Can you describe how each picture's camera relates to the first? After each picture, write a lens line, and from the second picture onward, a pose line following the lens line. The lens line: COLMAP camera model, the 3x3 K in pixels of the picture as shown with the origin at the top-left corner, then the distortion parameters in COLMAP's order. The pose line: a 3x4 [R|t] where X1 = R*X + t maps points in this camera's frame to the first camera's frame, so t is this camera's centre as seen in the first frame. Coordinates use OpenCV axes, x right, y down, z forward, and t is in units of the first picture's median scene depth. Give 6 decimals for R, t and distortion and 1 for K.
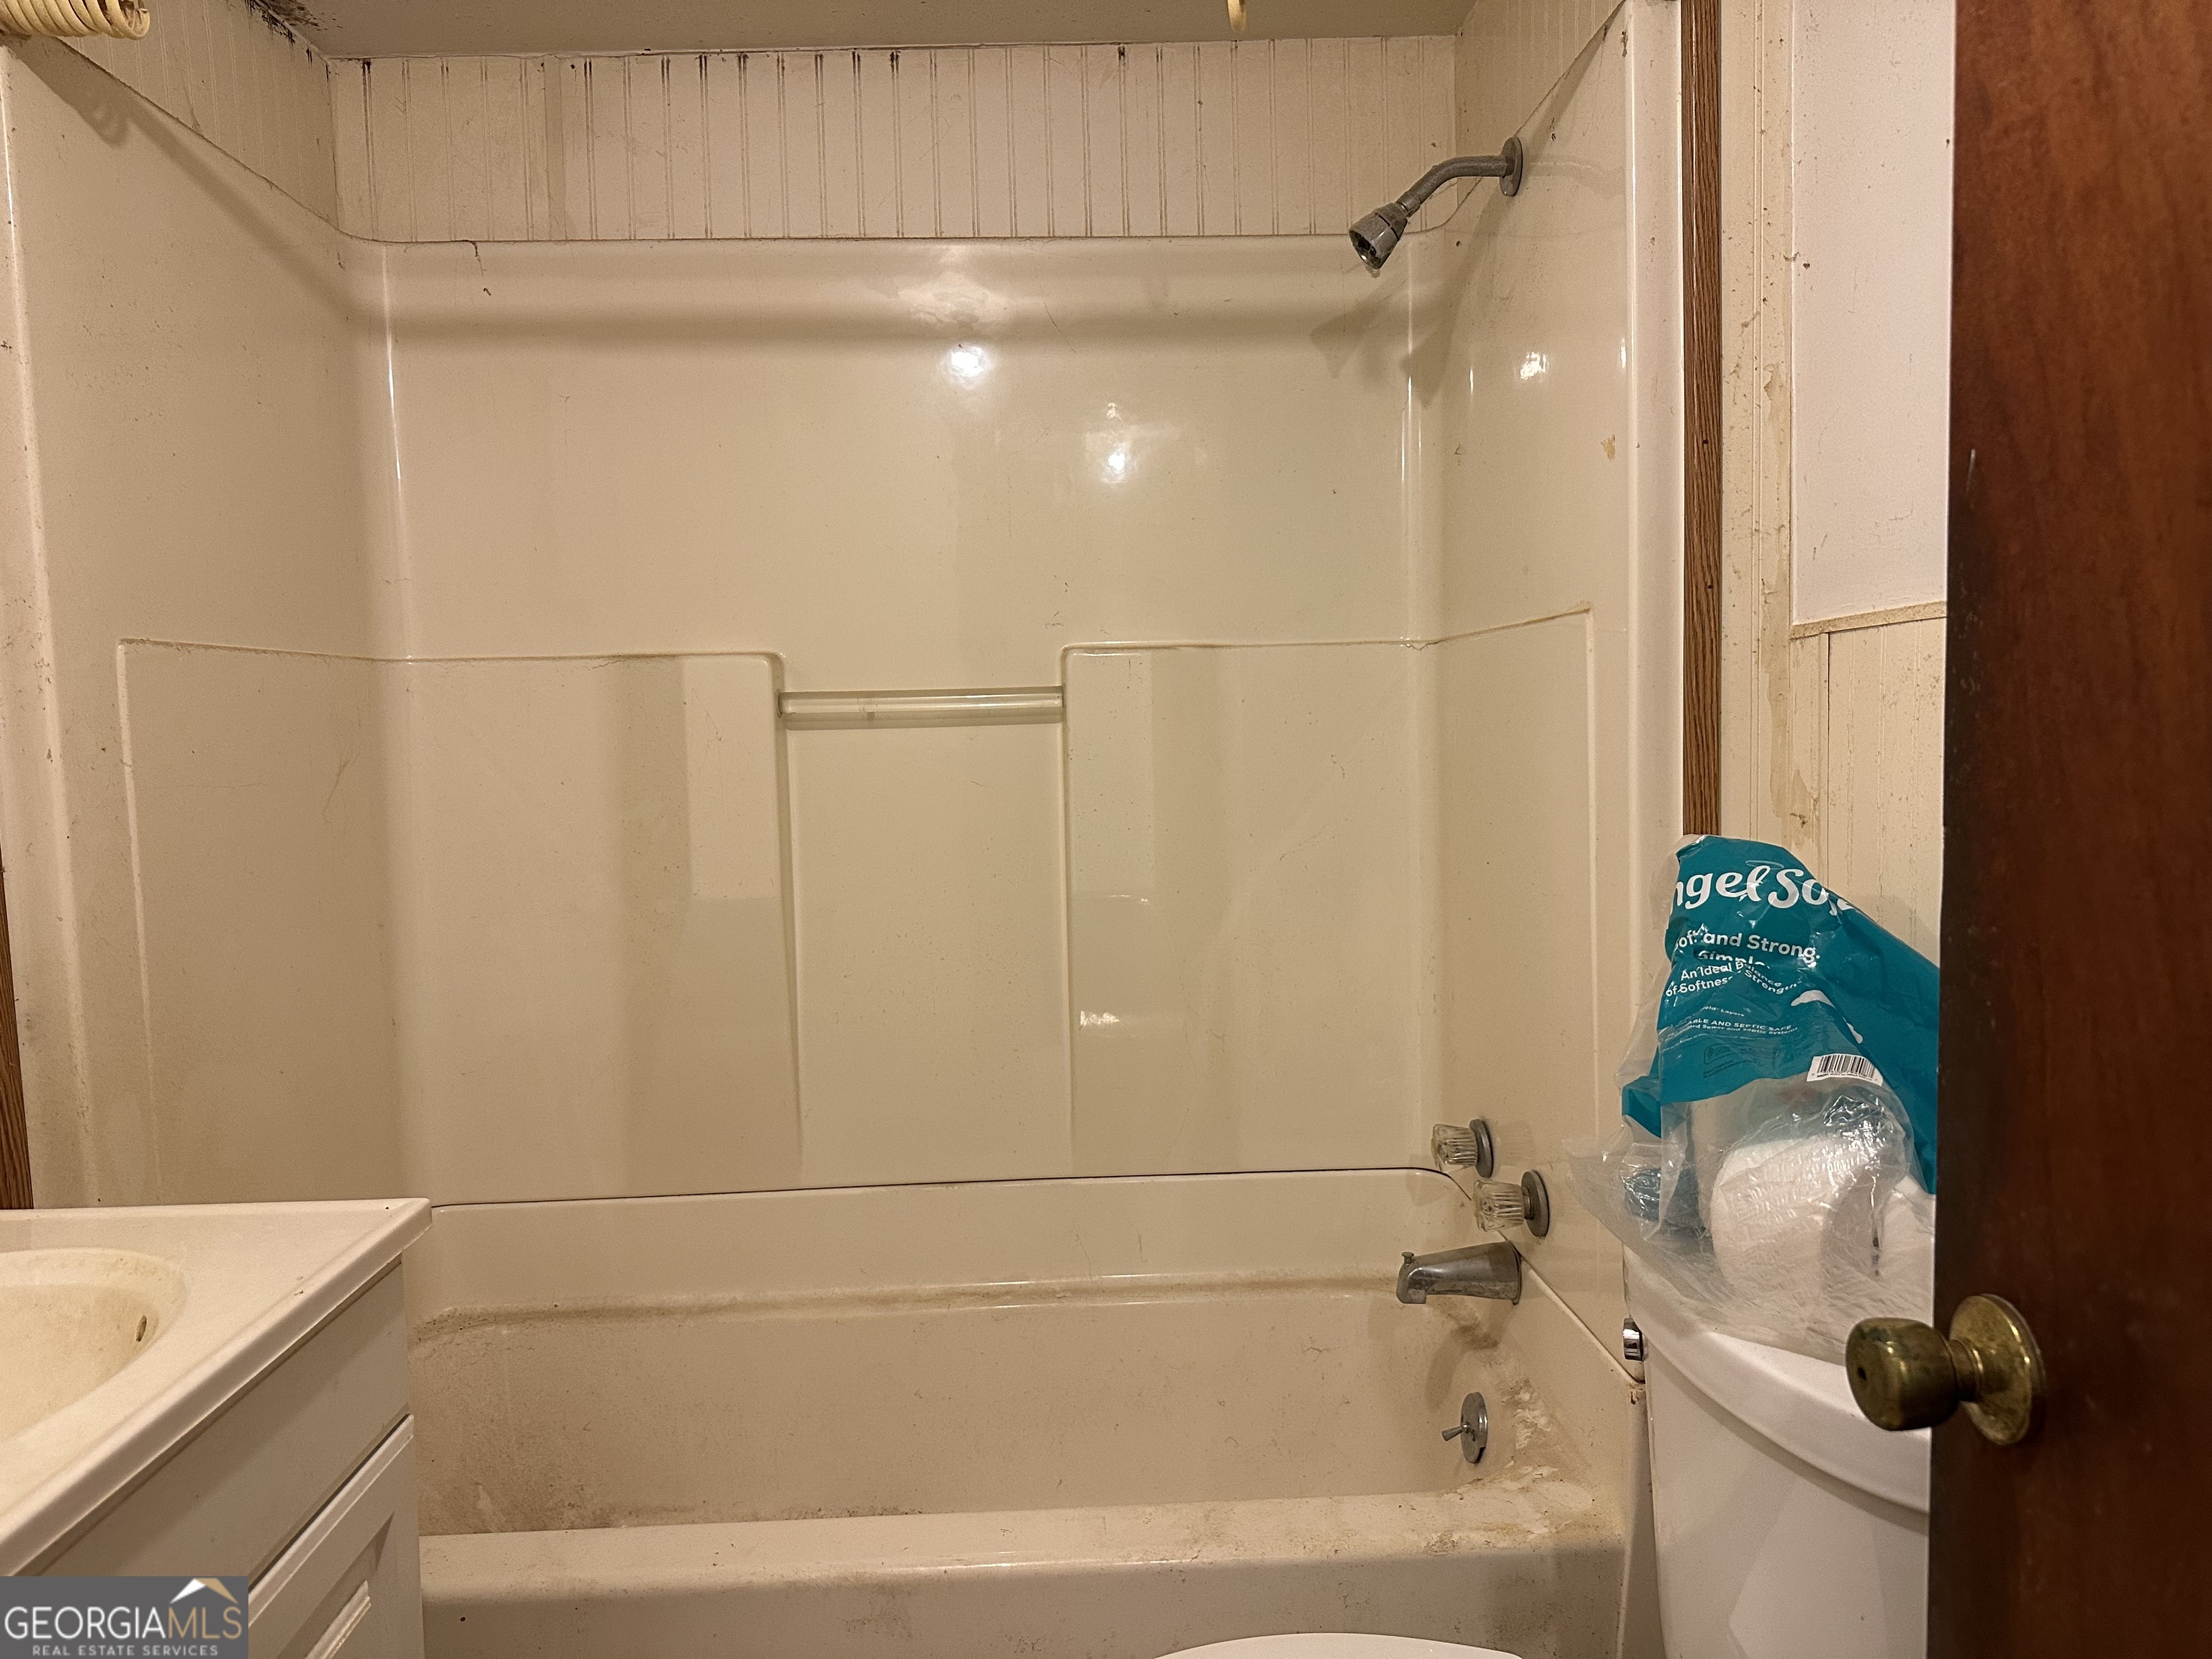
lens RADIAL K [[1558.2, 0, 1092.6], [0, 1558.2, 832.1], [0, 0, 1]] dist [0.076145, -0.095752]
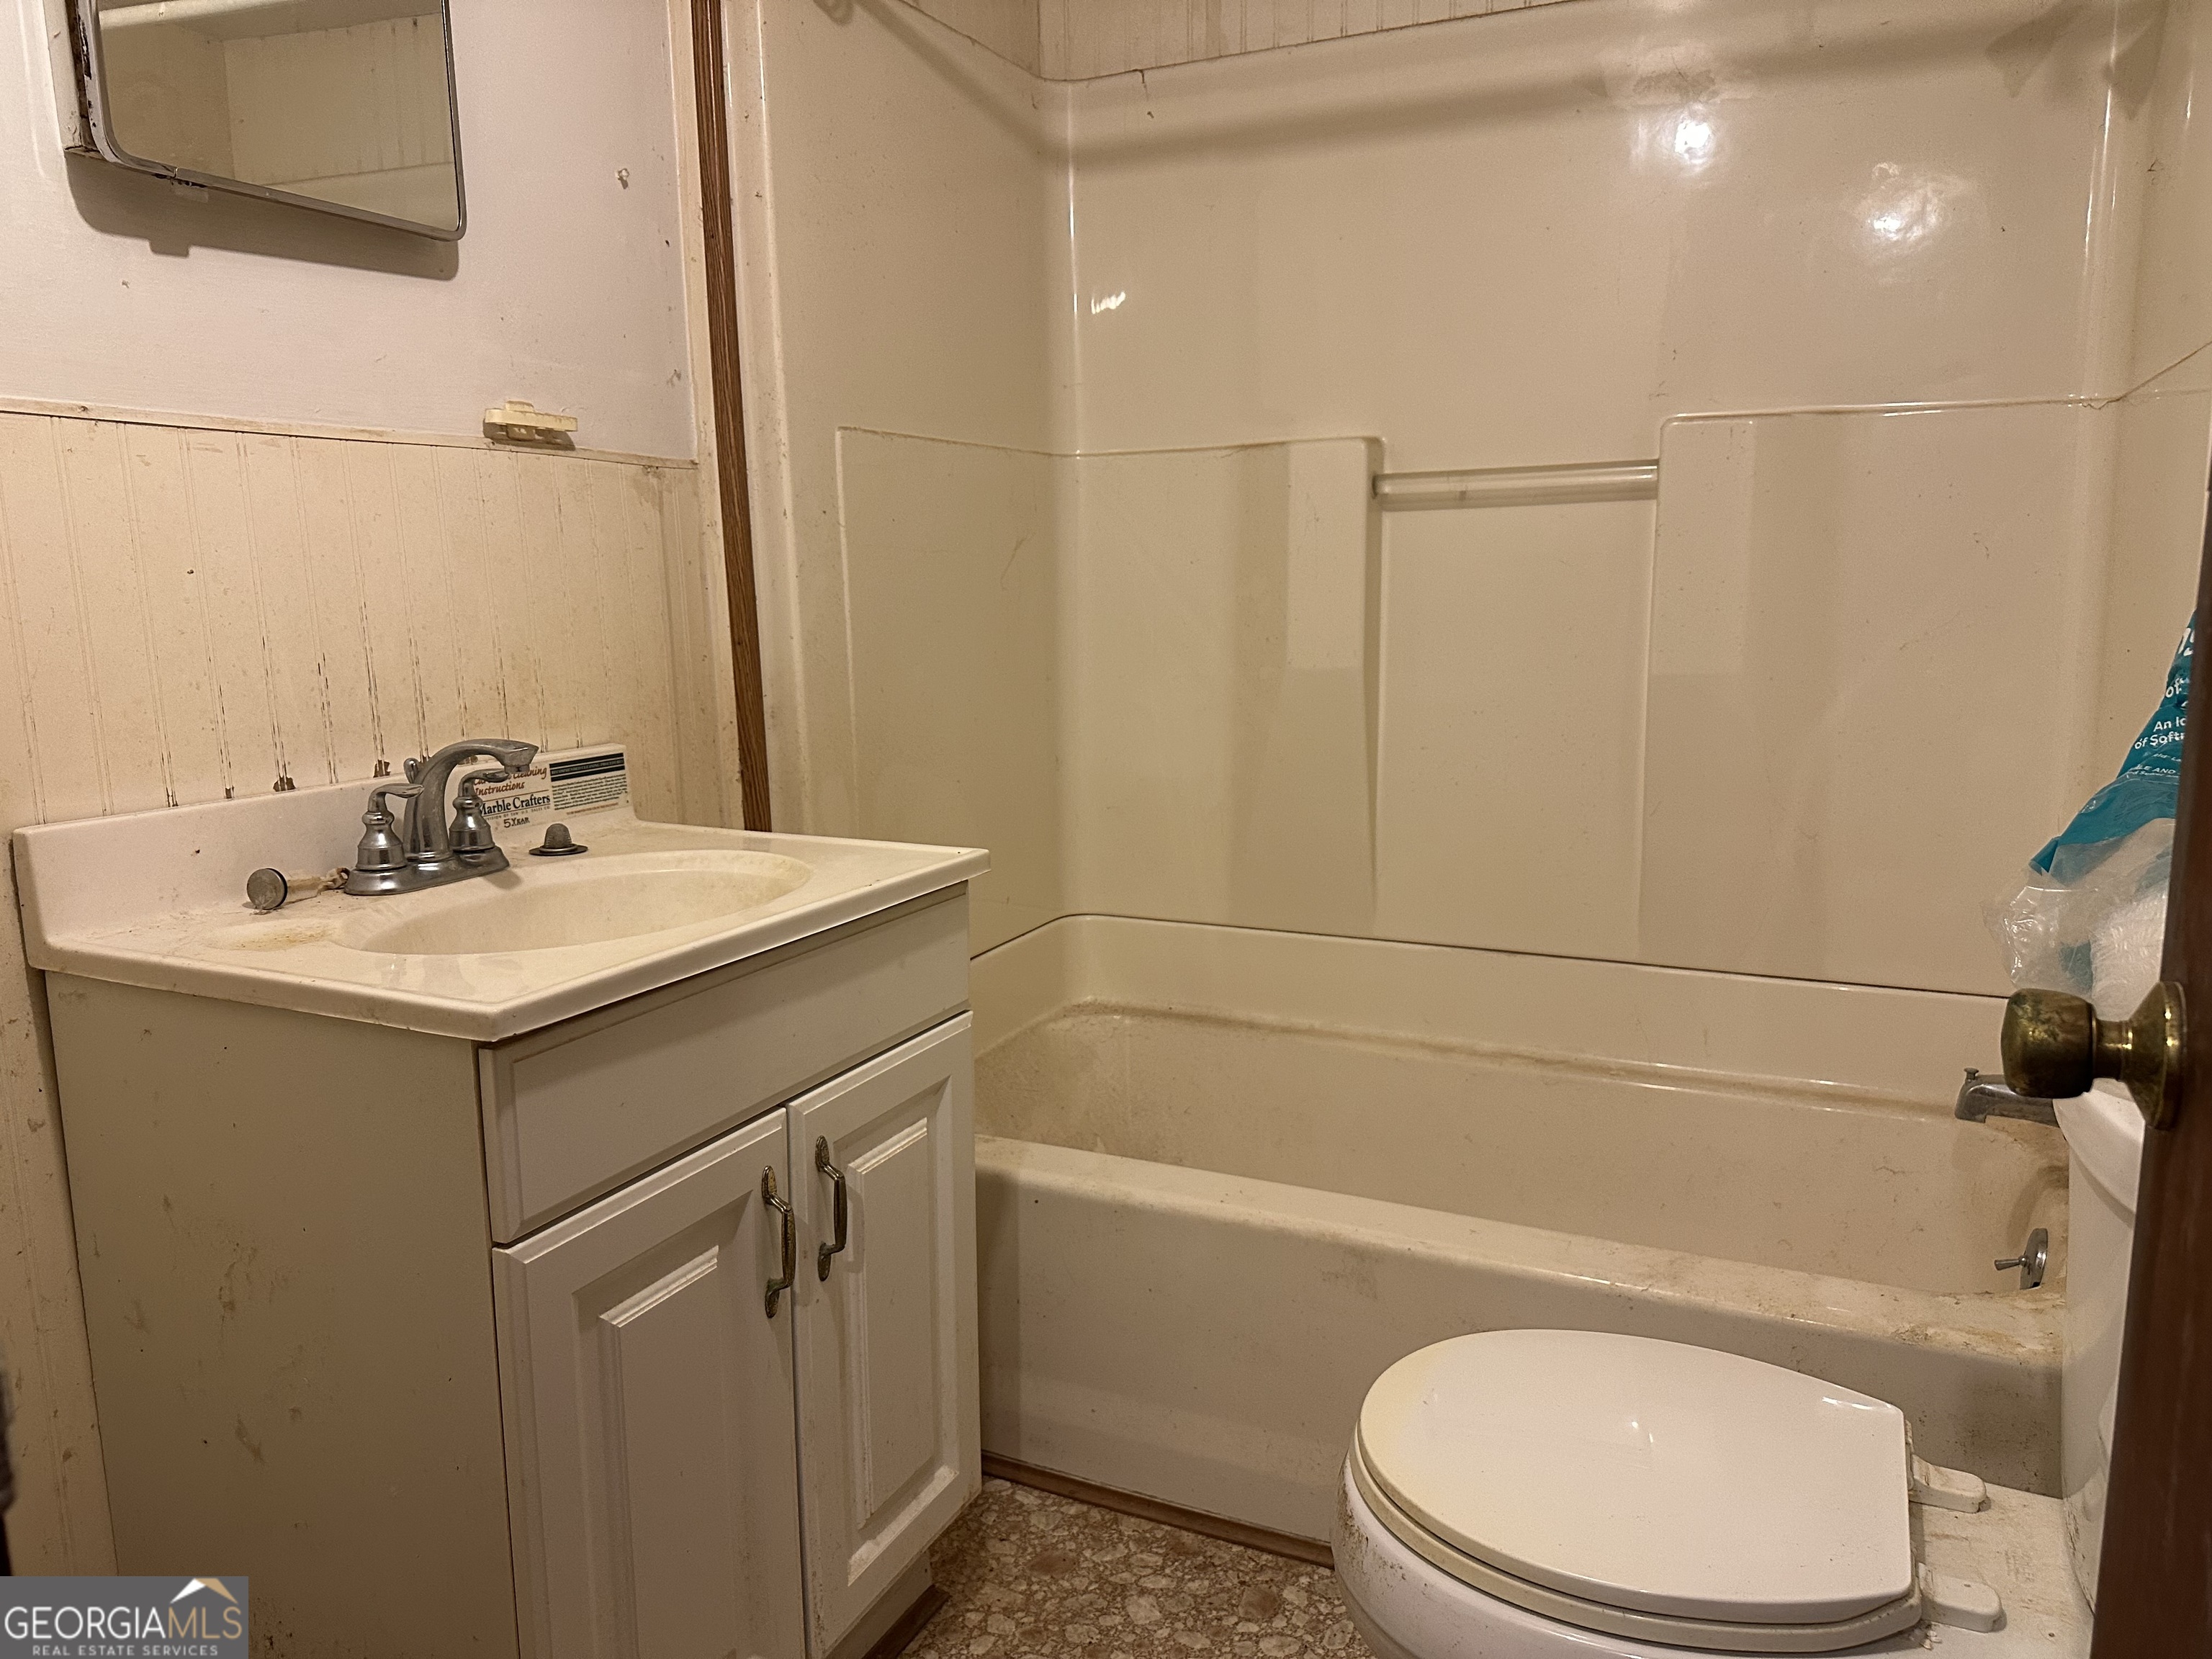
lens RADIAL K [[1558.2, 0, 1108.0], [0, 1558.2, 844.2], [0, 0, 1]] dist [0.076145, -0.095752]
pose [[0.881706, 0.090477, -0.463043, 0.156681], [-0.041177, 0.992452, 0.115514, 0.045097], [0.469999, -0.082782, 0.878776, -0.047164]]
